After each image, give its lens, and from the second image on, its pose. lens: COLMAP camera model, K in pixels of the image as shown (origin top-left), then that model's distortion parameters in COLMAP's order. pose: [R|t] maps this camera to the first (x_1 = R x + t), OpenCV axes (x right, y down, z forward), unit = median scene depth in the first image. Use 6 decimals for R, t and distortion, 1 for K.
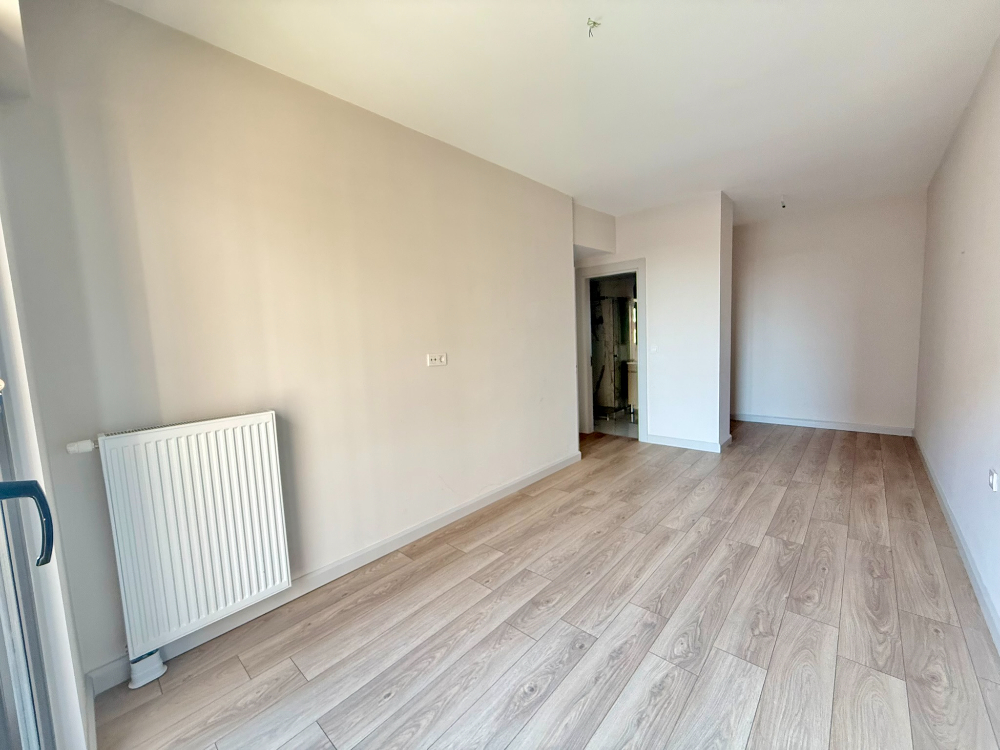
lens RADIAL K [[397.4, 0, 500.2], [0, 397.4, 375.4], [0, 0, 1]] dist [0.000751, 0.000193]
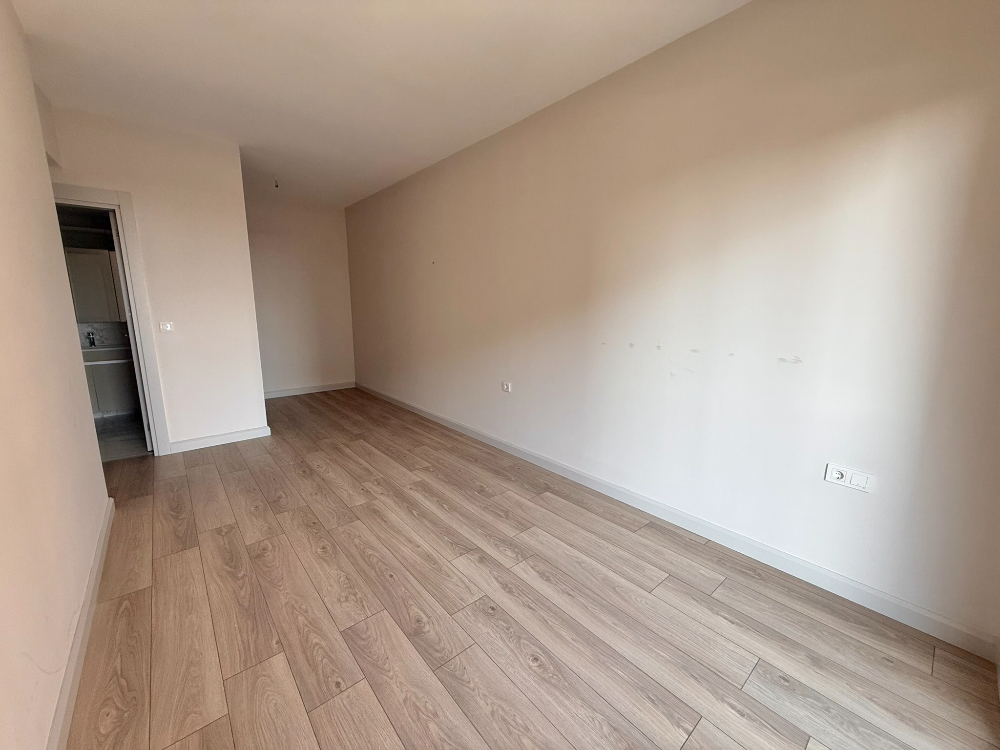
lens RADIAL K [[397.4, 0, 500.2], [0, 397.4, 375.4], [0, 0, 1]] dist [0.000751, 0.000193]
pose [[0.132239, -0.131859, 0.982408, -0.525780], [0.087446, 0.988800, 0.120946, -0.023611], [-0.987353, 0.069914, 0.142288, 0.581995]]
